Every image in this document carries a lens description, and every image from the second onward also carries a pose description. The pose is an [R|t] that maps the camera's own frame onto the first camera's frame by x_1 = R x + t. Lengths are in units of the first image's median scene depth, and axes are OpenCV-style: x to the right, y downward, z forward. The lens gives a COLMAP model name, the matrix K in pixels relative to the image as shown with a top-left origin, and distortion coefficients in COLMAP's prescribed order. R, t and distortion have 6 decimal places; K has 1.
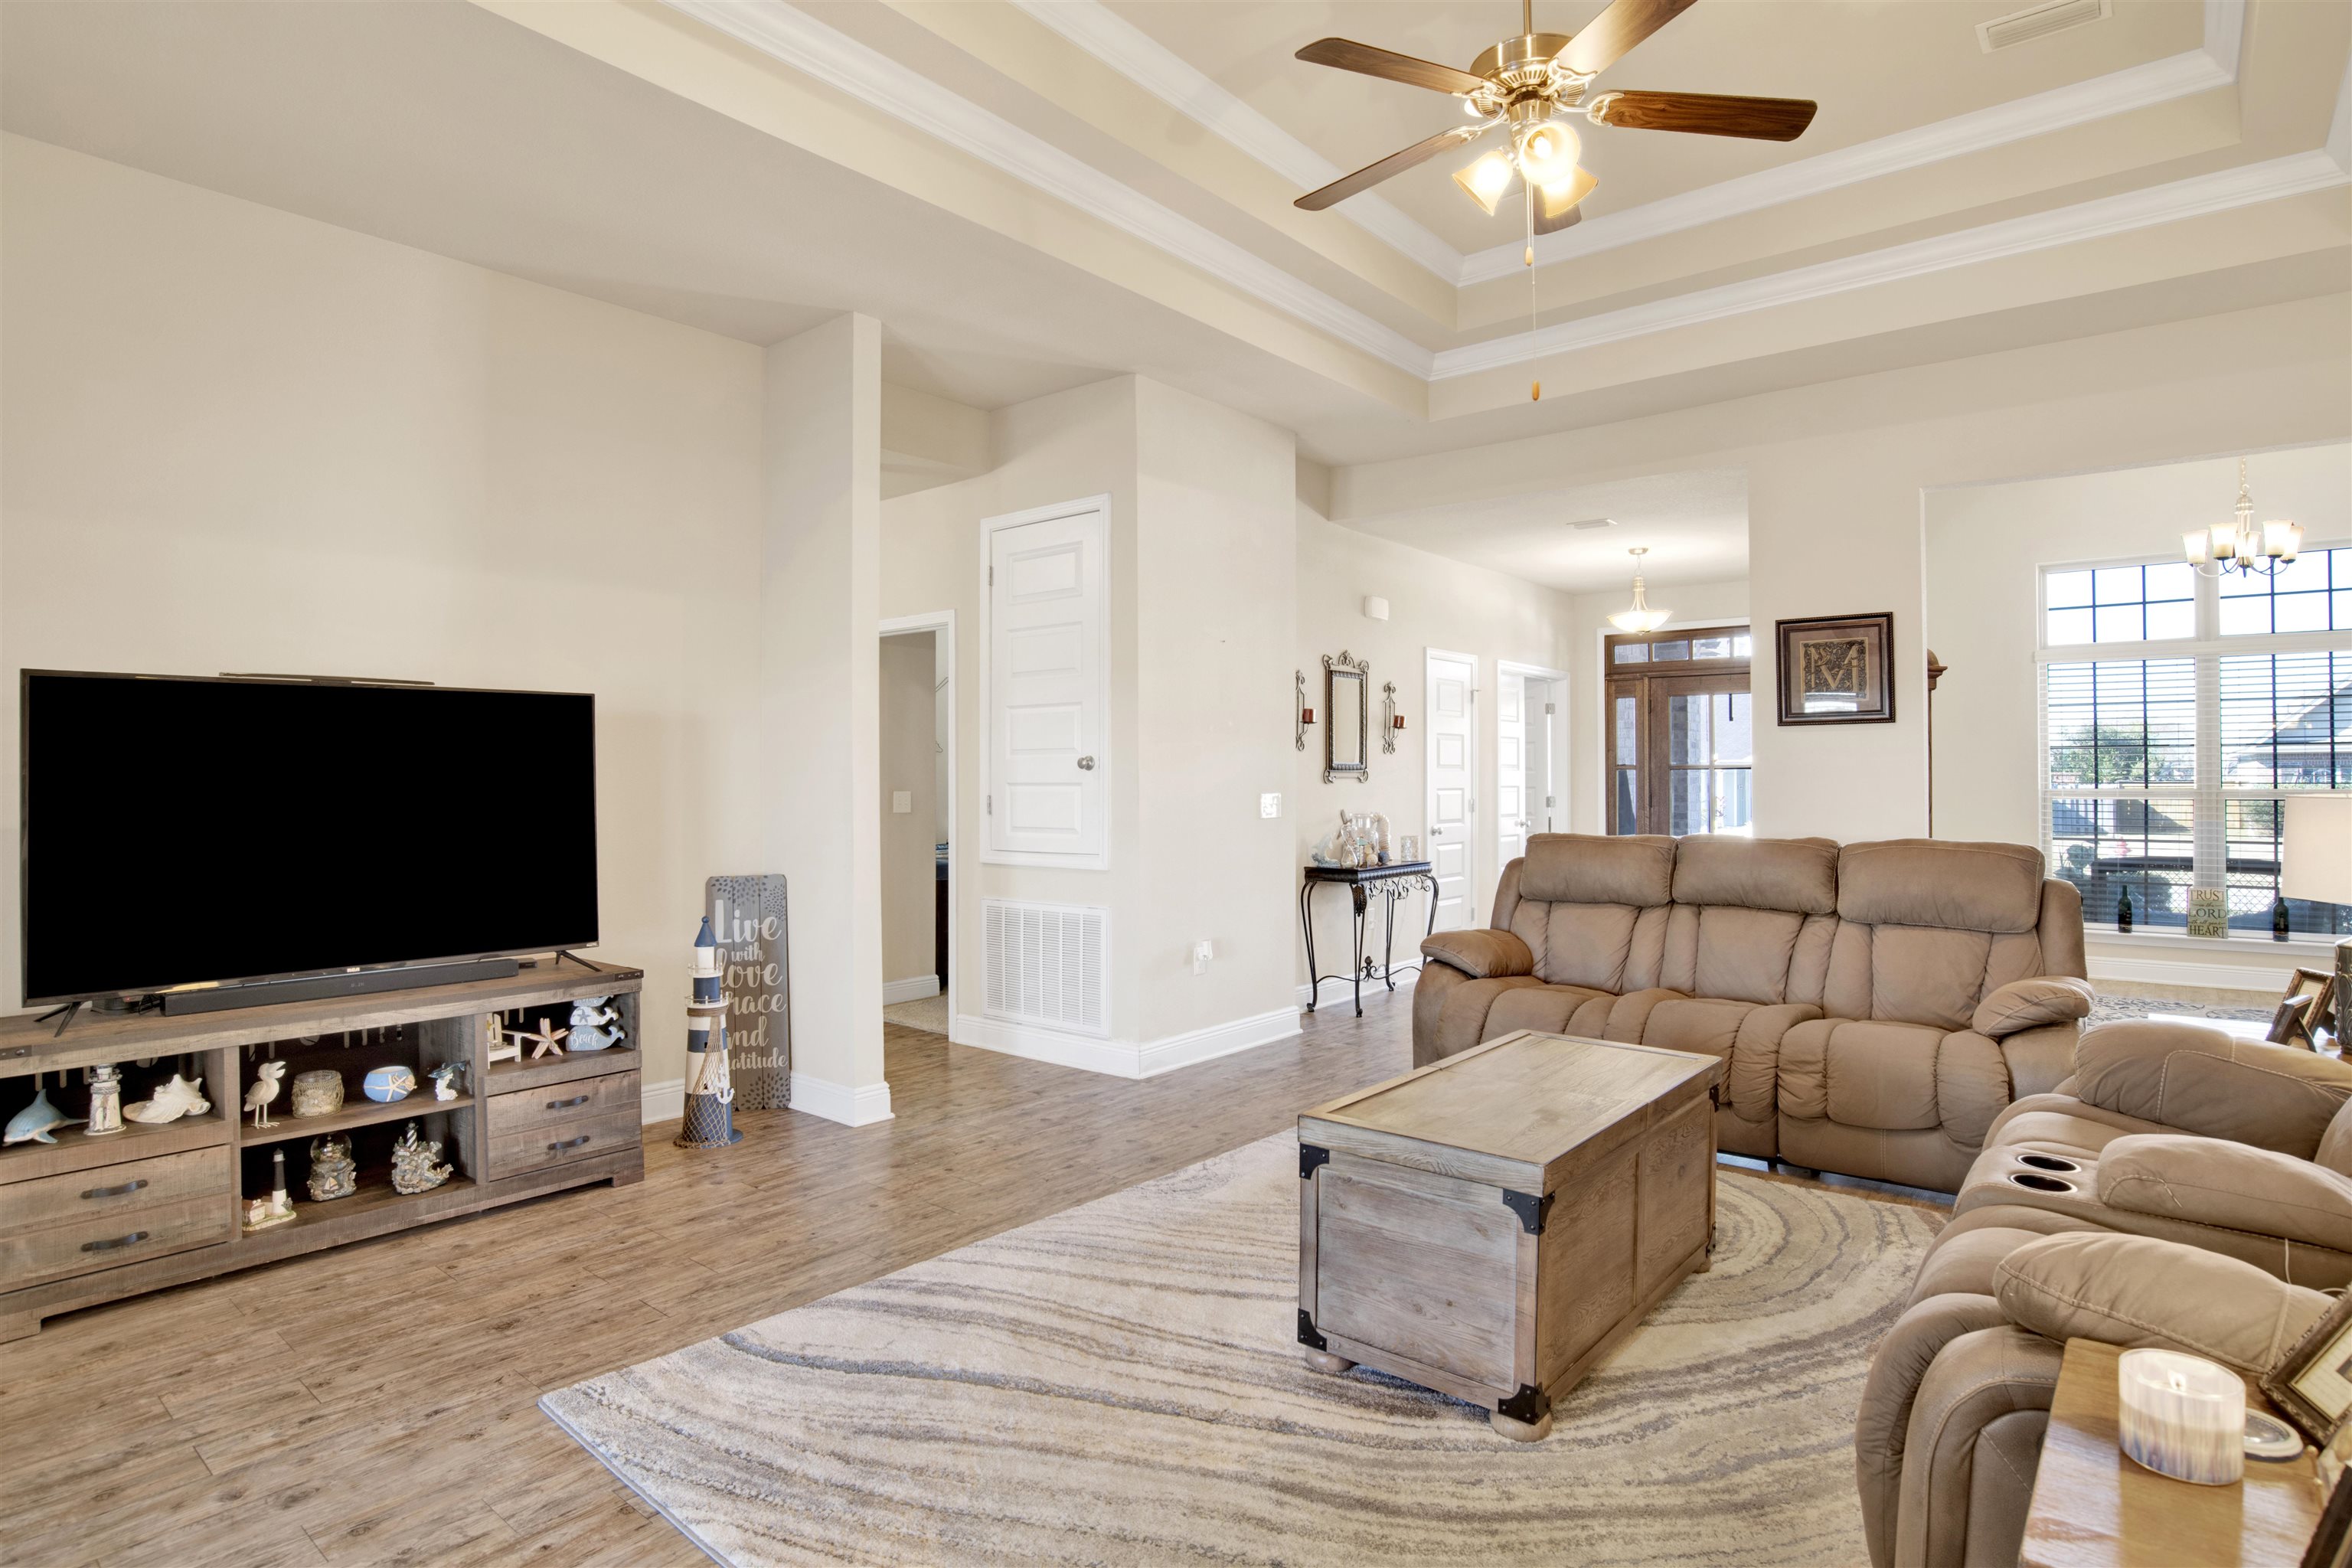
lens RADIAL K [[1239.1, 0, 1257.6], [0, 1239.1, 759.6], [0, 0, 1]] dist [-0.048201, 0.014724]
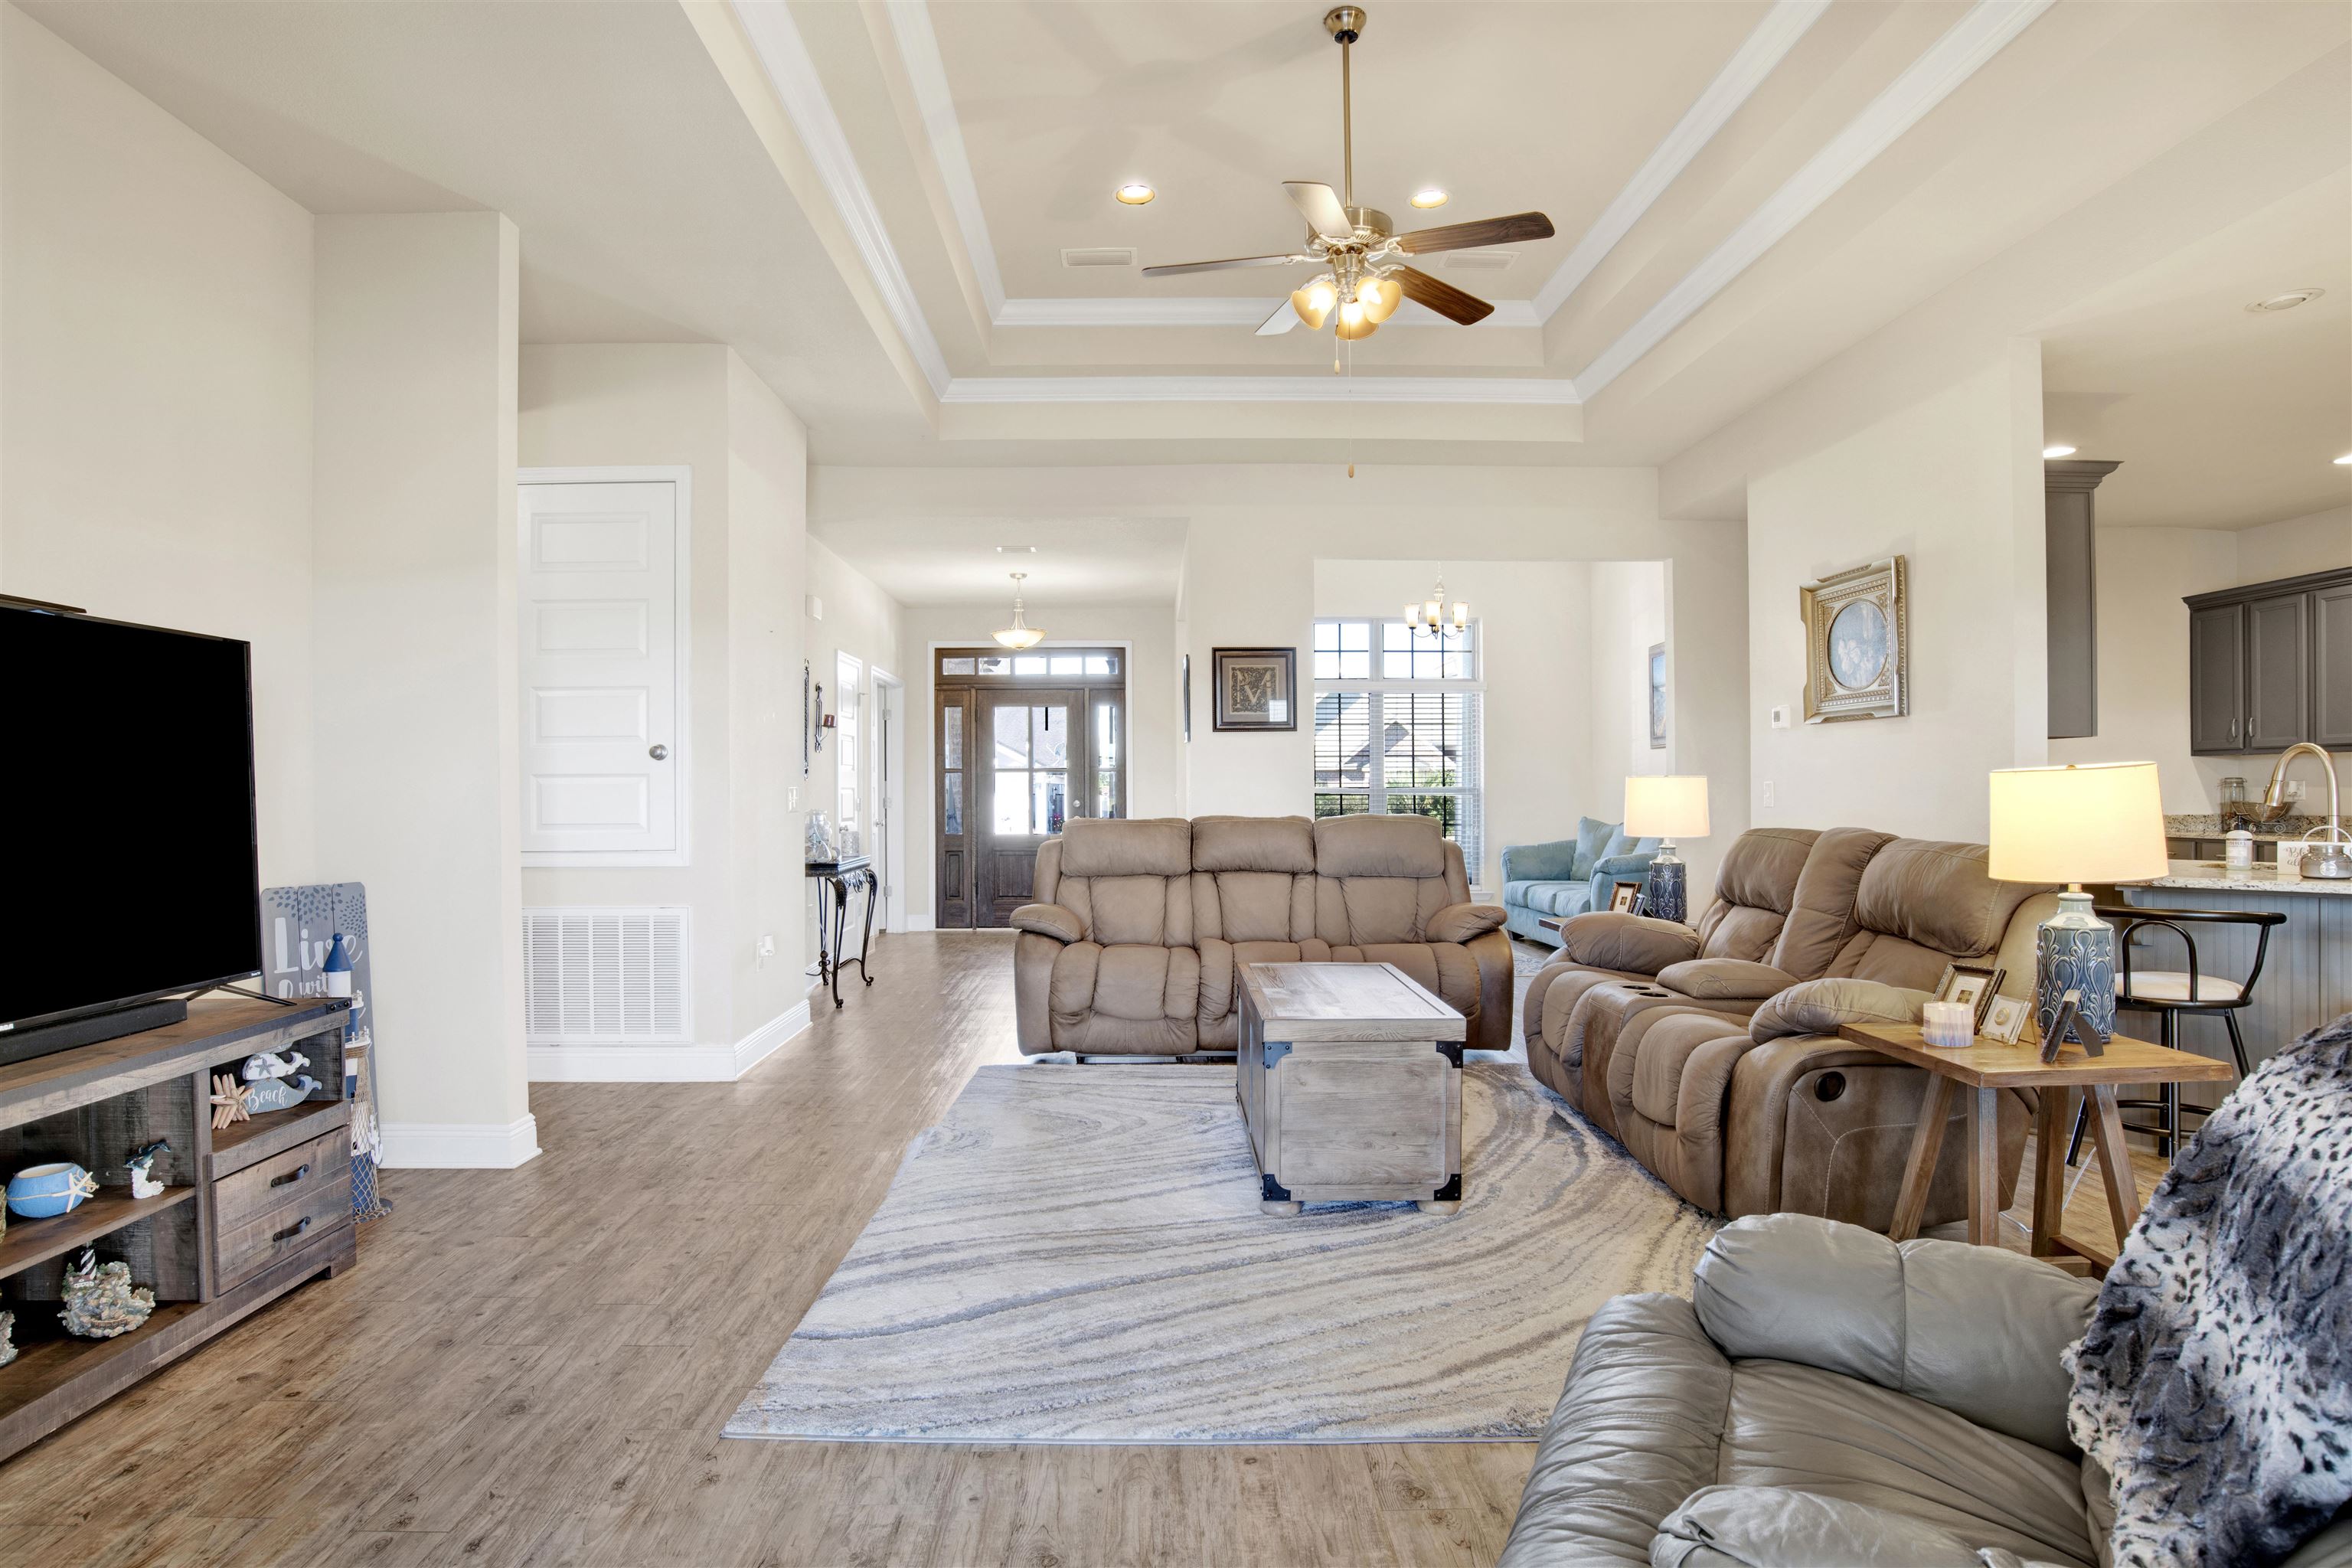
lens RADIAL K [[1239.1, 0, 1174.0], [0, 1239.1, 804.3], [0, 0, 1]] dist [-0.048201, 0.014724]
pose [[0.763297, -0.008322, 0.645994, -0.619790], [-0.006339, 0.999772, 0.020369, 0.029659], [-0.646016, -0.019642, 0.763071, 0.070722]]
